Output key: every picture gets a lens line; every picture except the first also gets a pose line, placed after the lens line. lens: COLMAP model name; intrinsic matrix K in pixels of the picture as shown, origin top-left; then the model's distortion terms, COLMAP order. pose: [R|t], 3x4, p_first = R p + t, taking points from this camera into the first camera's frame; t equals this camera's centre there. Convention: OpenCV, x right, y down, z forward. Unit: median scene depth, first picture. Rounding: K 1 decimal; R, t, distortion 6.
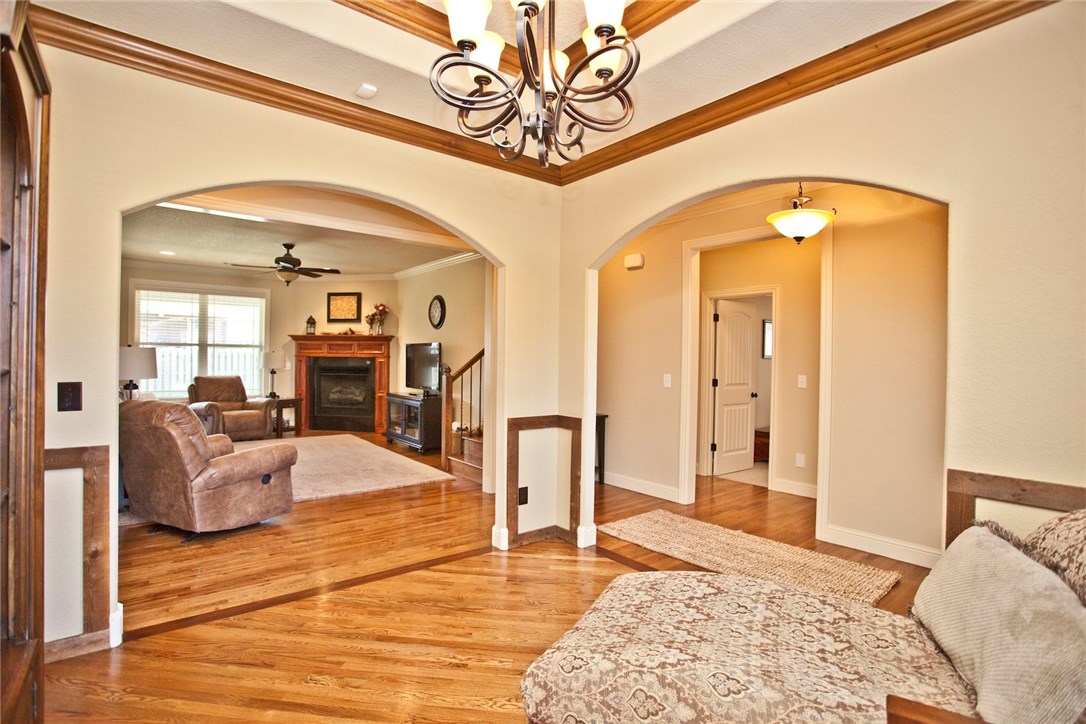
lens RADIAL K [[540.6, 0, 525.8], [0, 540.6, 360.6], [0, 0, 1]] dist [-0.033813, 0.014113]
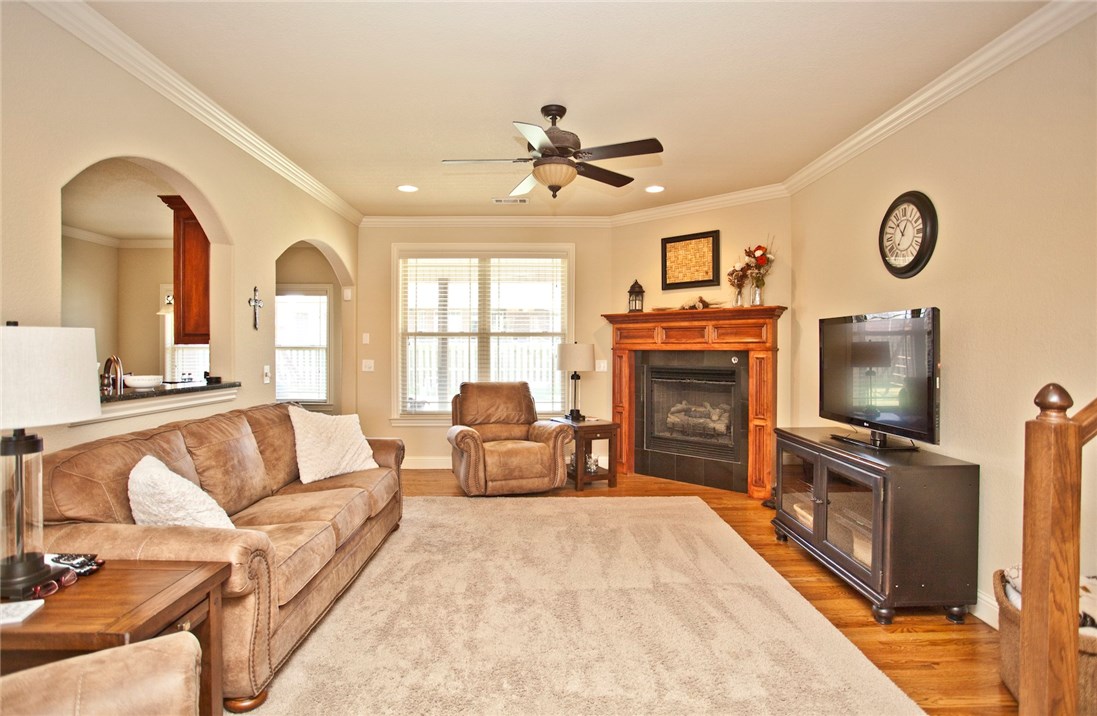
lens RADIAL K [[562.8, 0, 545.7], [0, 562.8, 350.9], [0, 0, 1]] dist [-0.038815, 0.005989]
pose [[0.813425, -0.009417, -0.581593, -0.124749], [0.007052, 0.999955, -0.006328, -0.003260], [0.581627, 0.001046, 0.813455, 0.450025]]
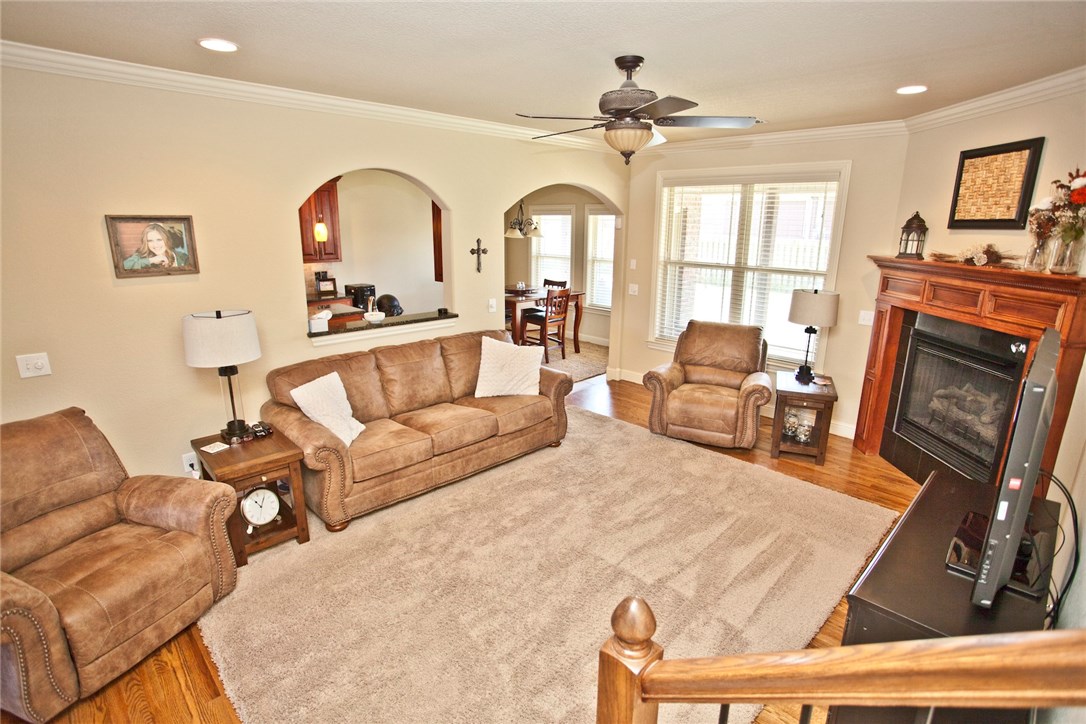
lens RADIAL K [[540.6, 0, 547.1], [0, 540.6, 360.5], [0, 0, 1]] dist [-0.033813, 0.014113]
pose [[0.145451, 0.235073, -0.961033, -0.003059], [-0.013345, 0.971741, 0.235673, -0.066036], [0.989275, -0.021453, 0.144478, 0.652797]]
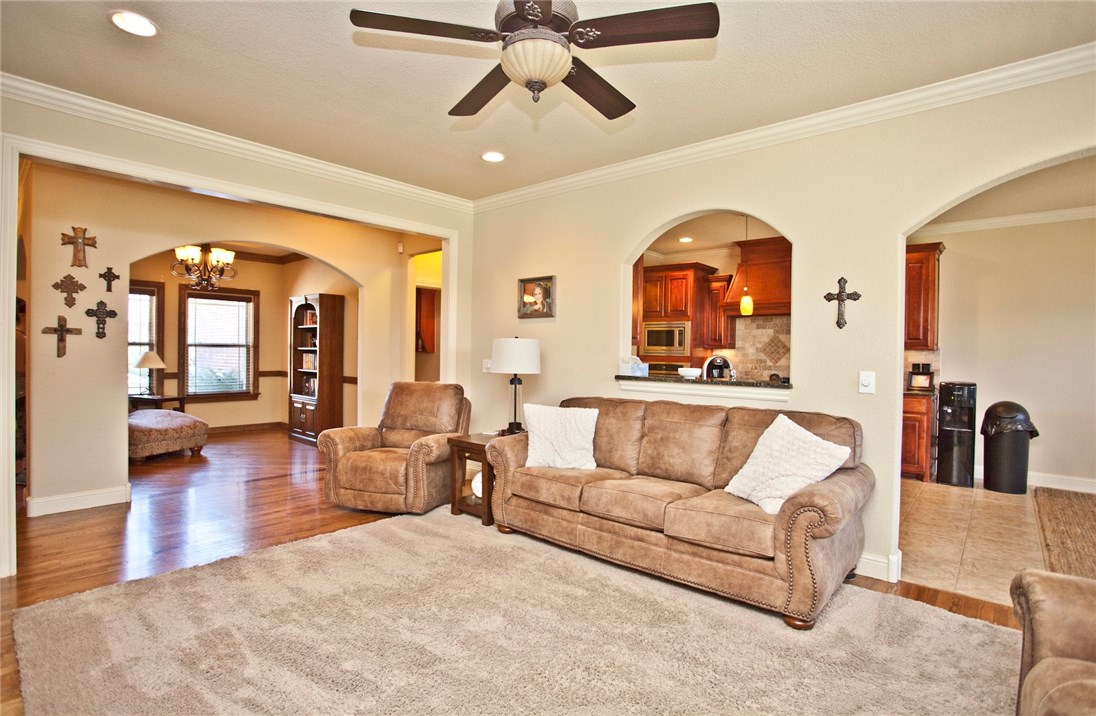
lens RADIAL K [[562.2, 0, 566.5], [0, 562.2, 357.8], [0, 0, 1]] dist [-0.038815, 0.005989]
pose [[-0.975828, -0.027021, -0.216861, -0.308010], [-0.029685, 0.999518, 0.009039, -0.000290], [0.216512, 0.015258, -0.976161, 0.992060]]
